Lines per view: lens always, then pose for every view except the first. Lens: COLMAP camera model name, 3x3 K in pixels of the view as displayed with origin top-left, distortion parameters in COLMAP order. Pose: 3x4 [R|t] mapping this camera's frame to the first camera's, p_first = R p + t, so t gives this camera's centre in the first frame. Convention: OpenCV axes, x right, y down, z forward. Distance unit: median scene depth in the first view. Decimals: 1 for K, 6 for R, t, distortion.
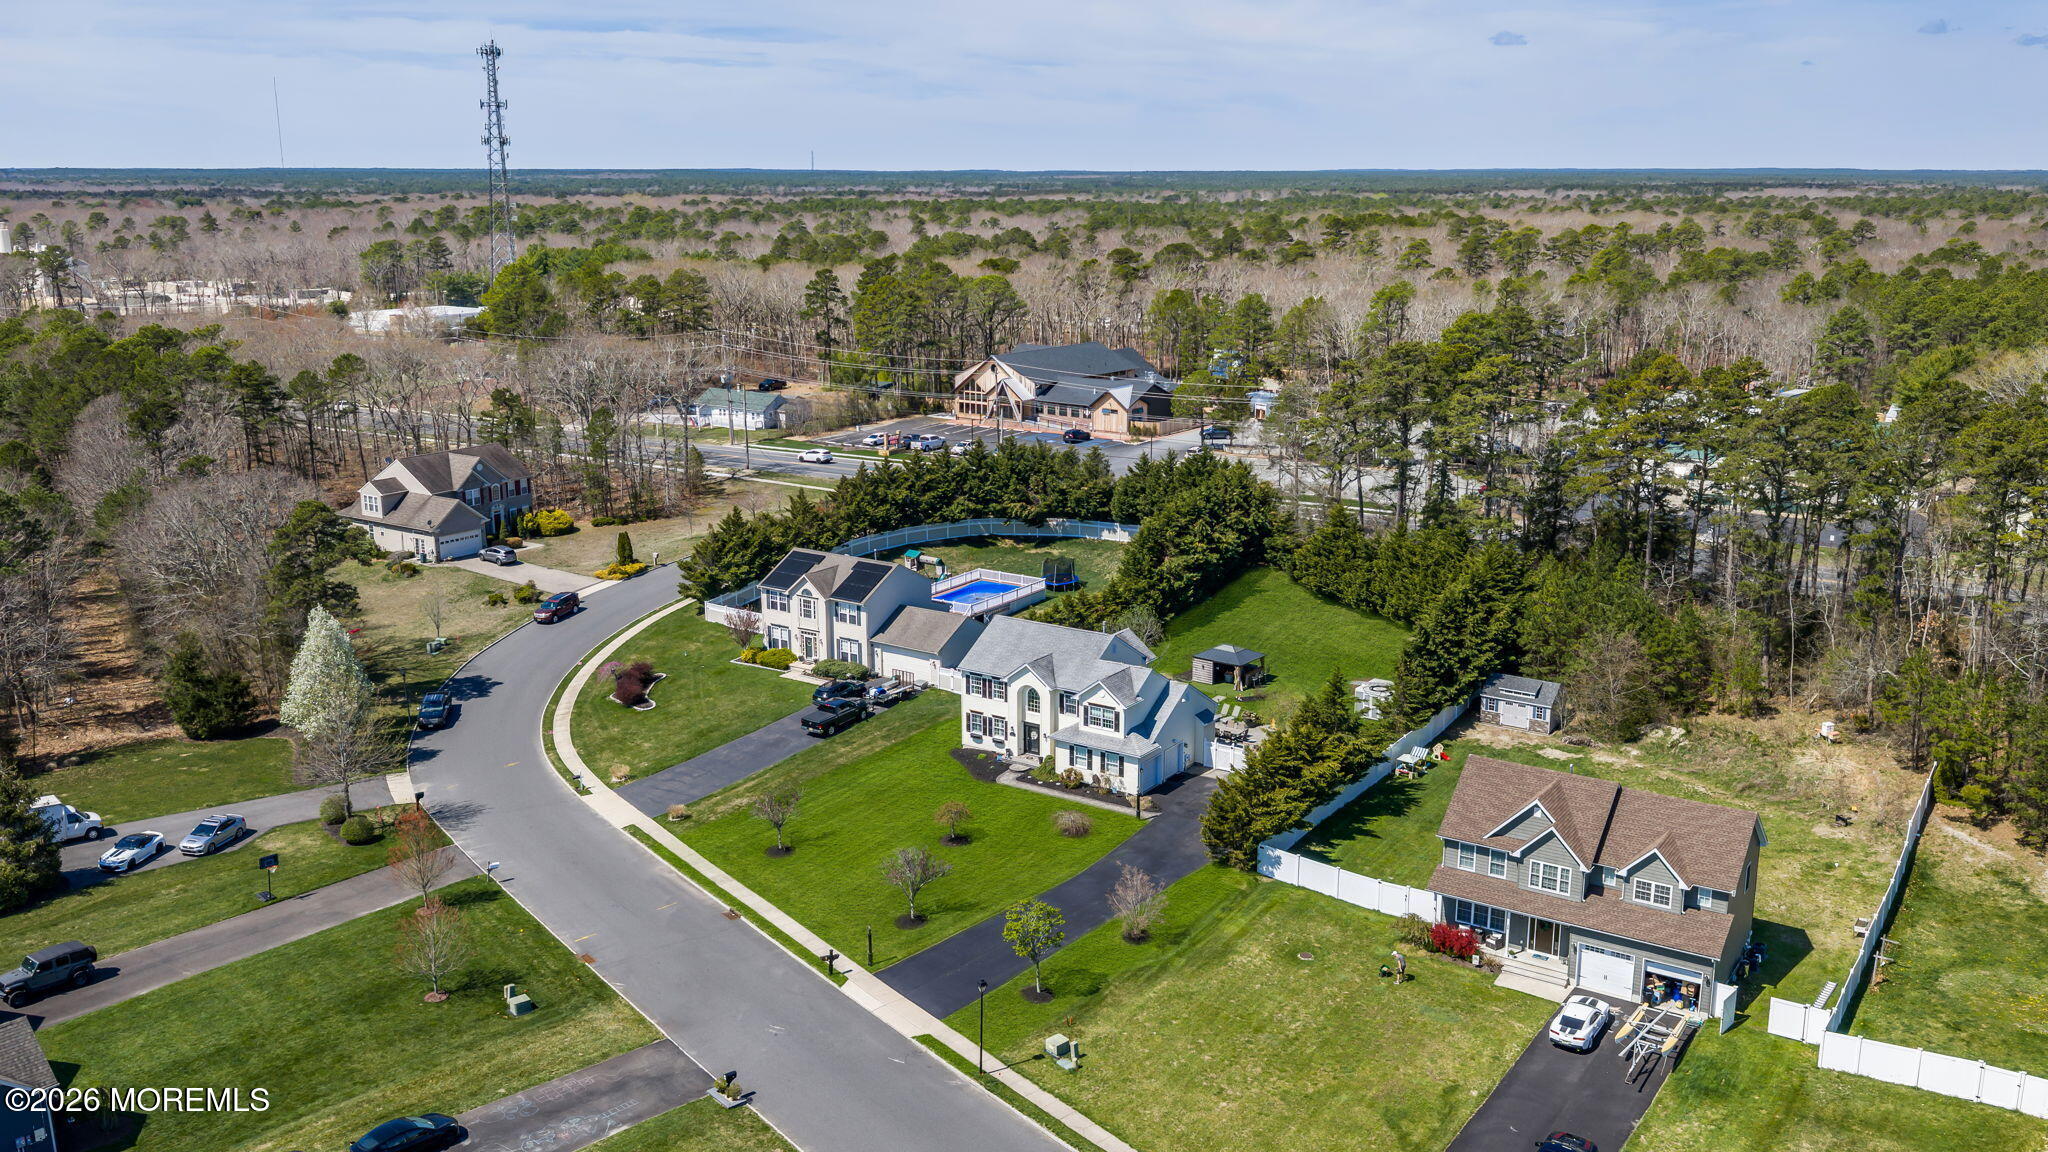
lens RADIAL K [[1756.6, 0, 1024.0], [0, 1756.6, 576.0], [0, 0, 1]] dist [0.001271, -0.000277]
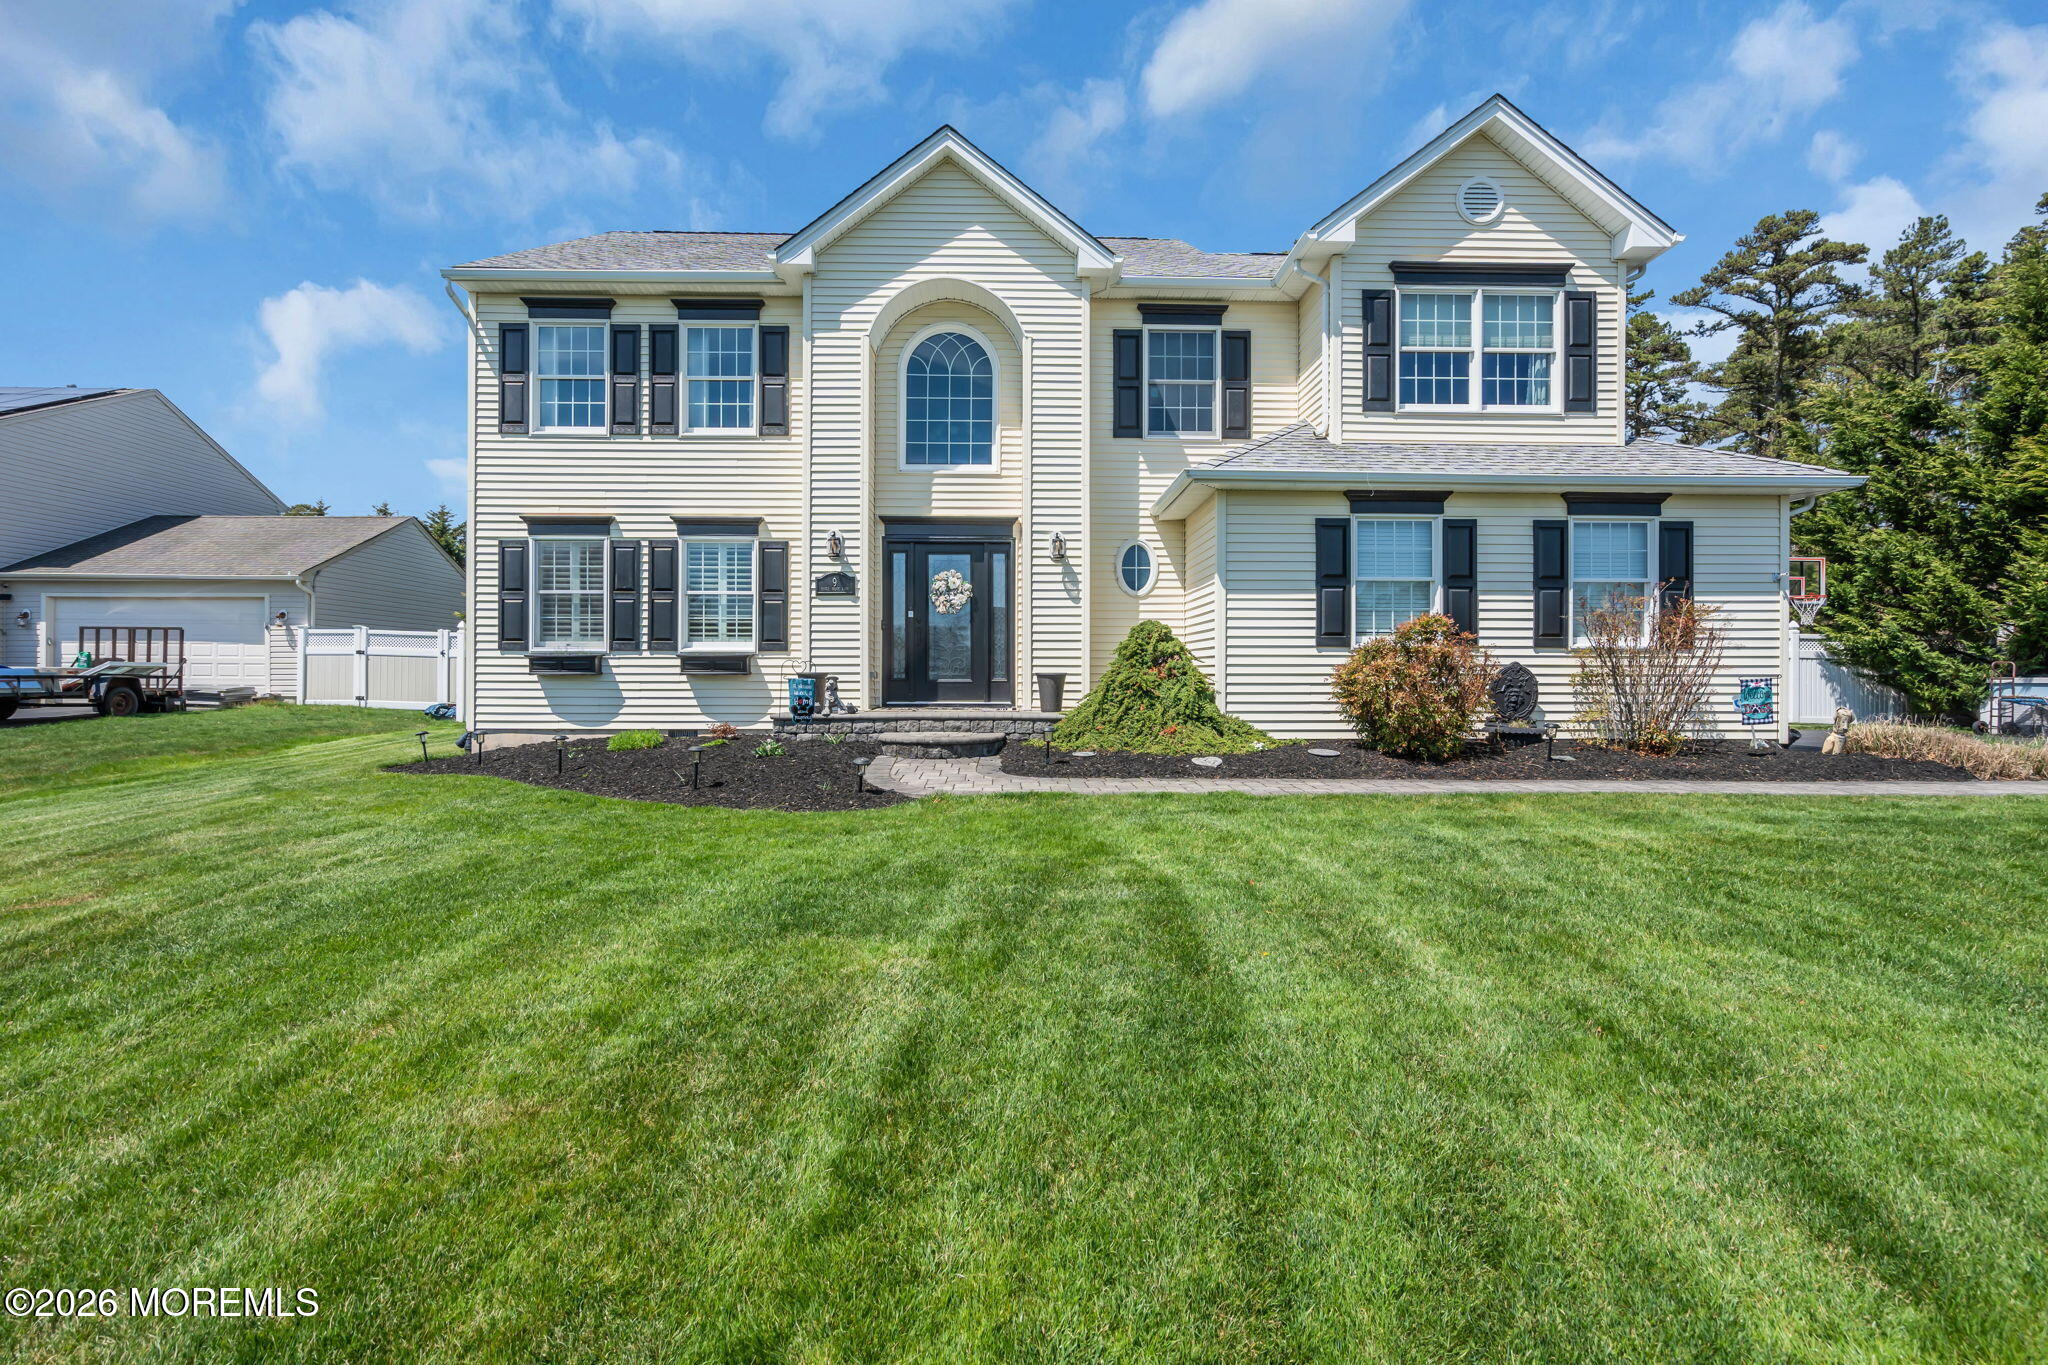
lens RADIAL K [[919.3, 0, 1024.0], [0, 919.3, 682.5], [0, 0, 1]] dist [-0.002807, -0.000883]
pose [[0.812017, 0.000163, 0.583634, -0.045107], [0.132186, 0.973963, -0.184184, 0.118583], [-0.568468, 0.226709, 0.790852, 0.914729]]
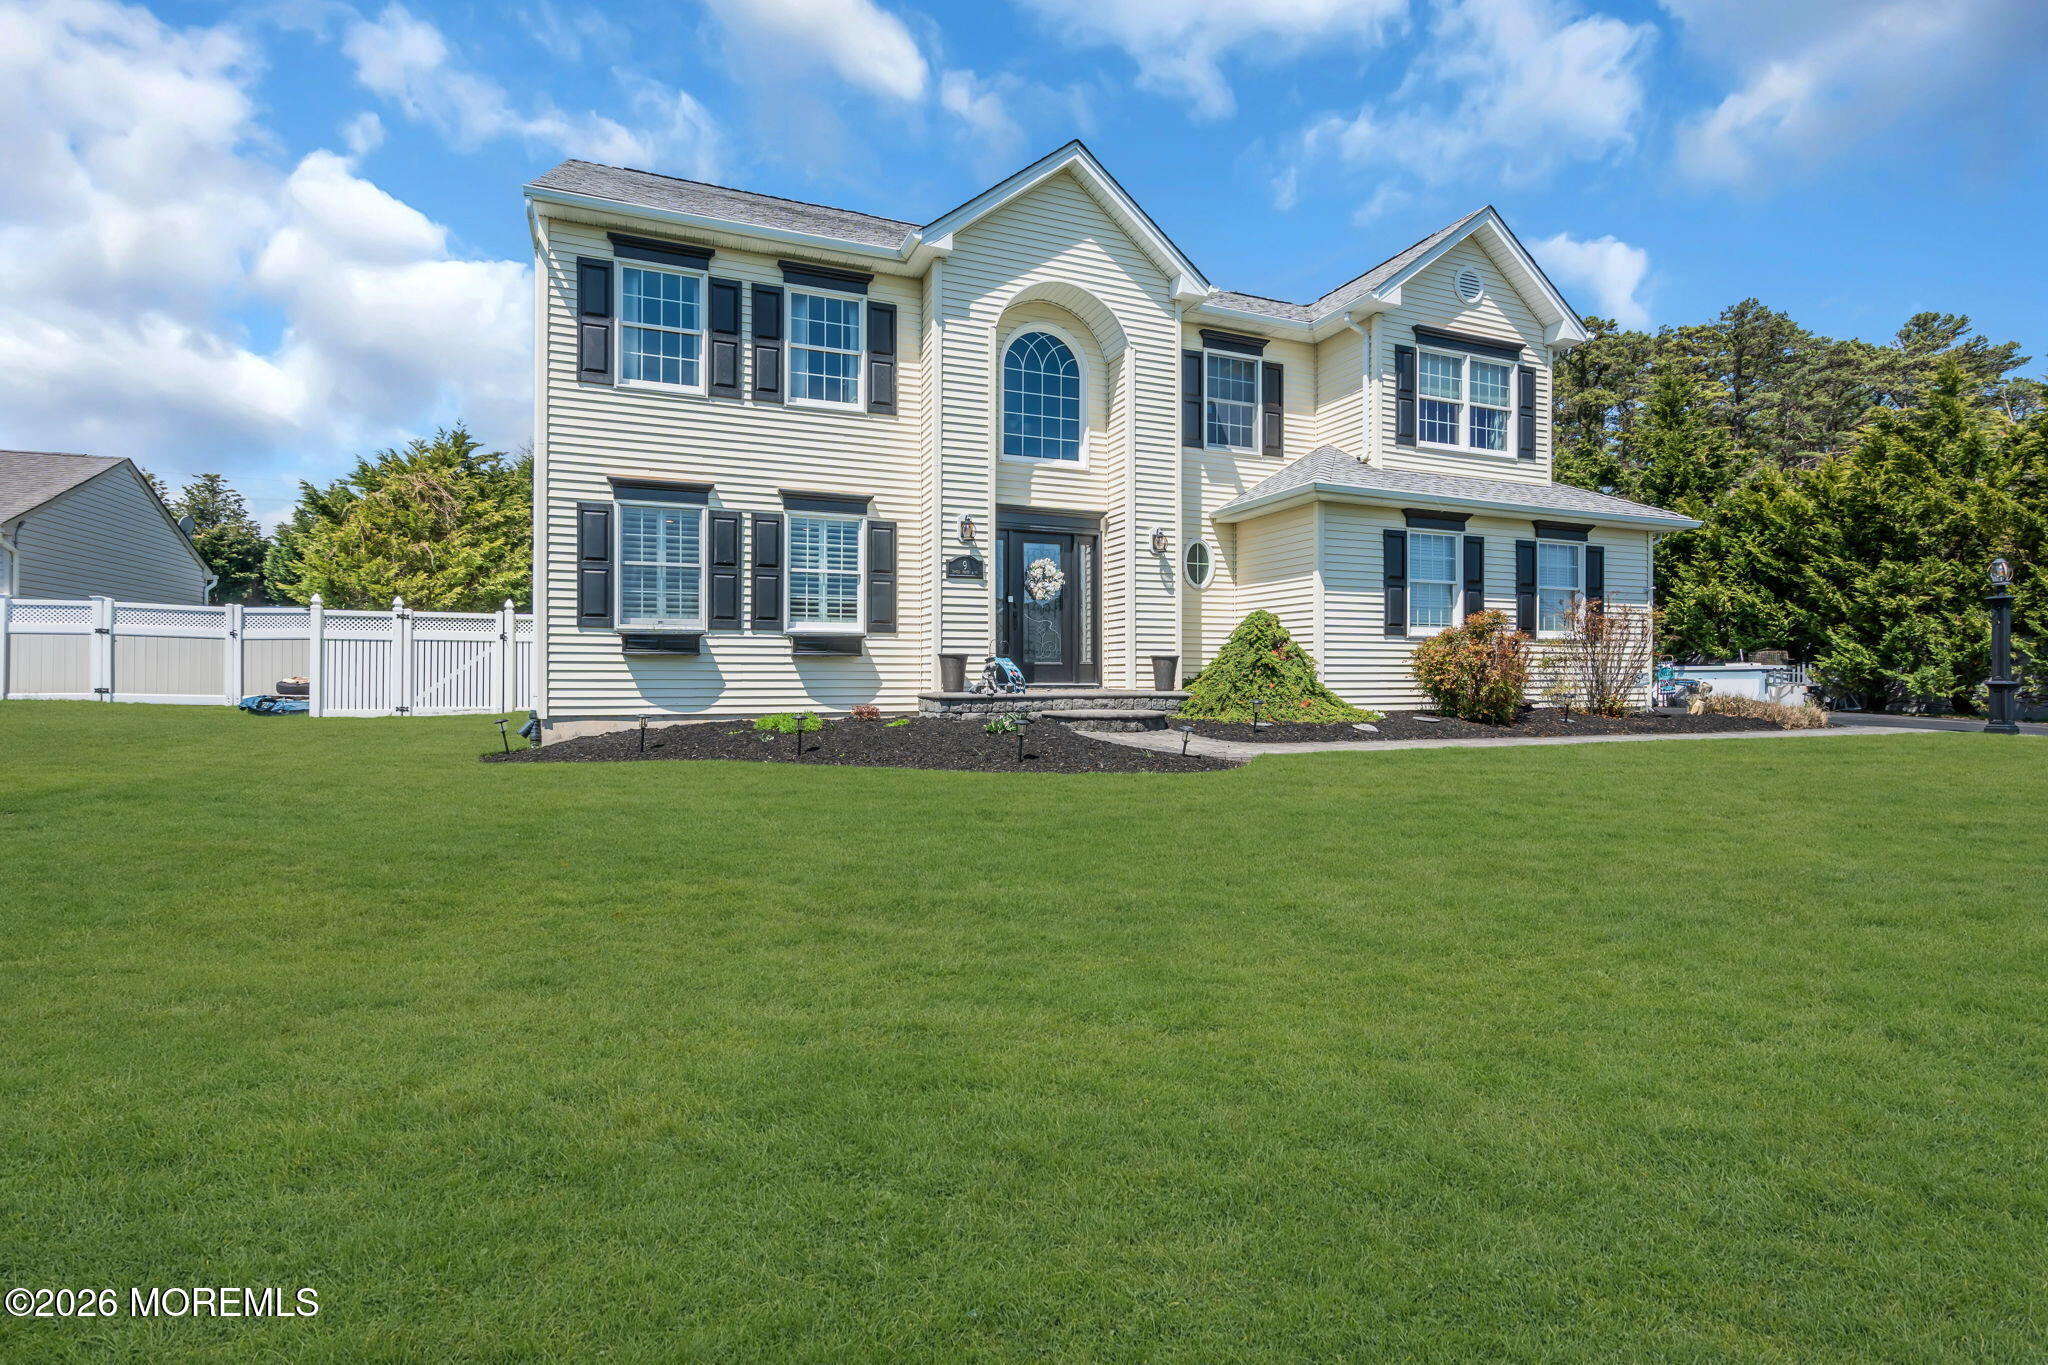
lens RADIAL K [[919.3, 0, 1024.0], [0, 919.3, 682.5], [0, 0, 1]] dist [-0.002807, -0.000883]
pose [[0.558079, -0.004034, 0.829778, -0.081342], [0.190021, 0.974036, -0.123065, 0.113649], [-0.807738, 0.226355, 0.544356, 0.942848]]
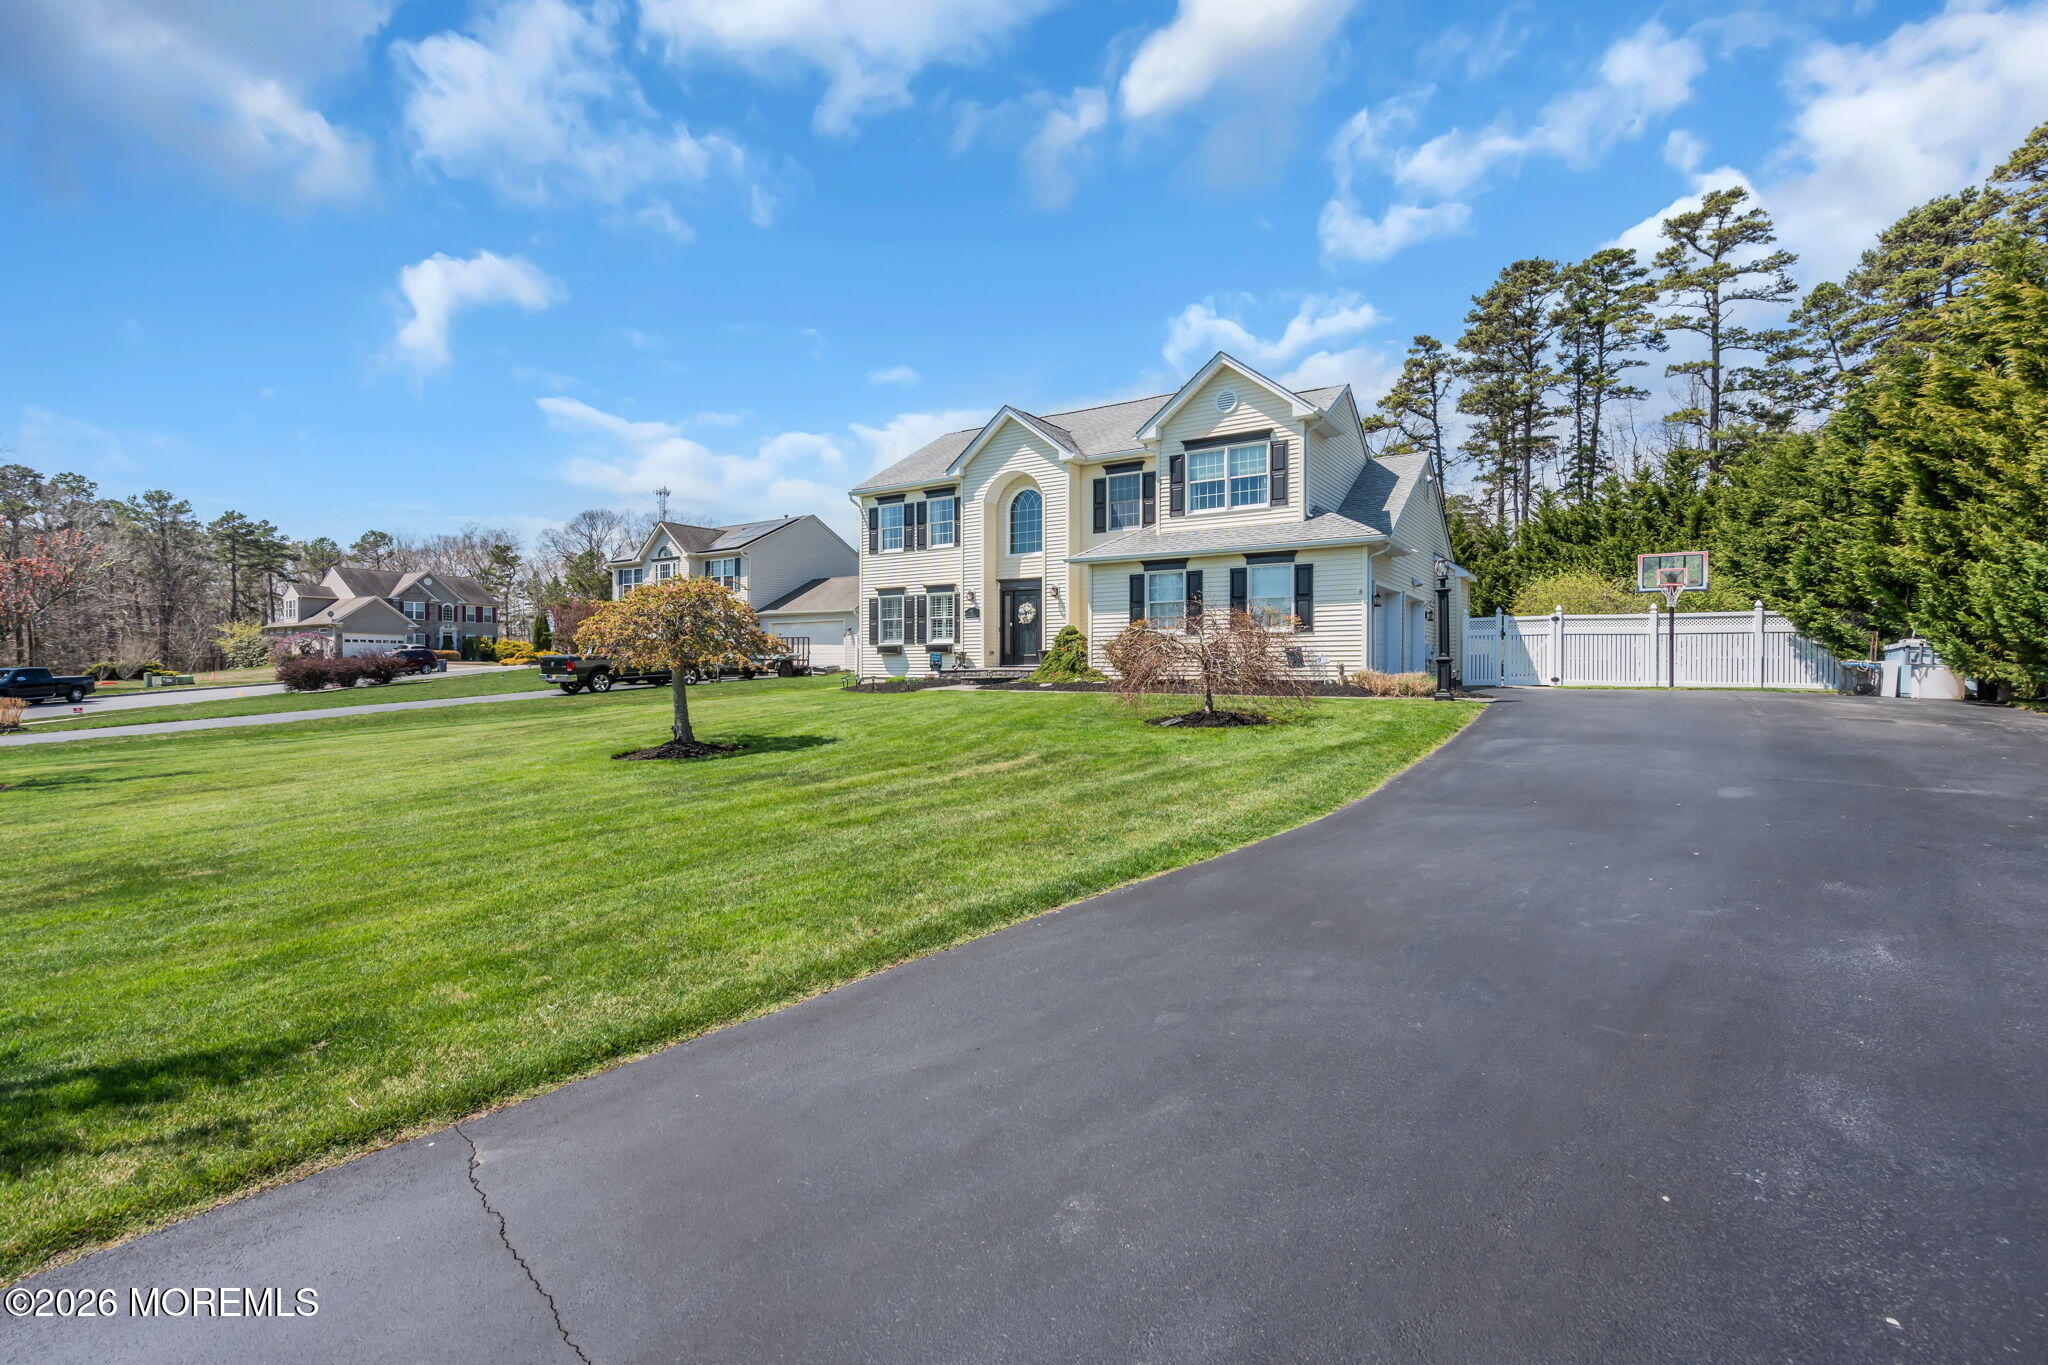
lens RADIAL K [[919.3, 0, 1024.0], [0, 919.3, 682.5], [0, 0, 1]] dist [-0.002807, -0.000883]
pose [[0.999829, -0.000295, 0.018486, 0.001325], [0.004308, 0.976067, -0.217428, 0.150479], [-0.017980, 0.217470, 0.975901, 0.795419]]
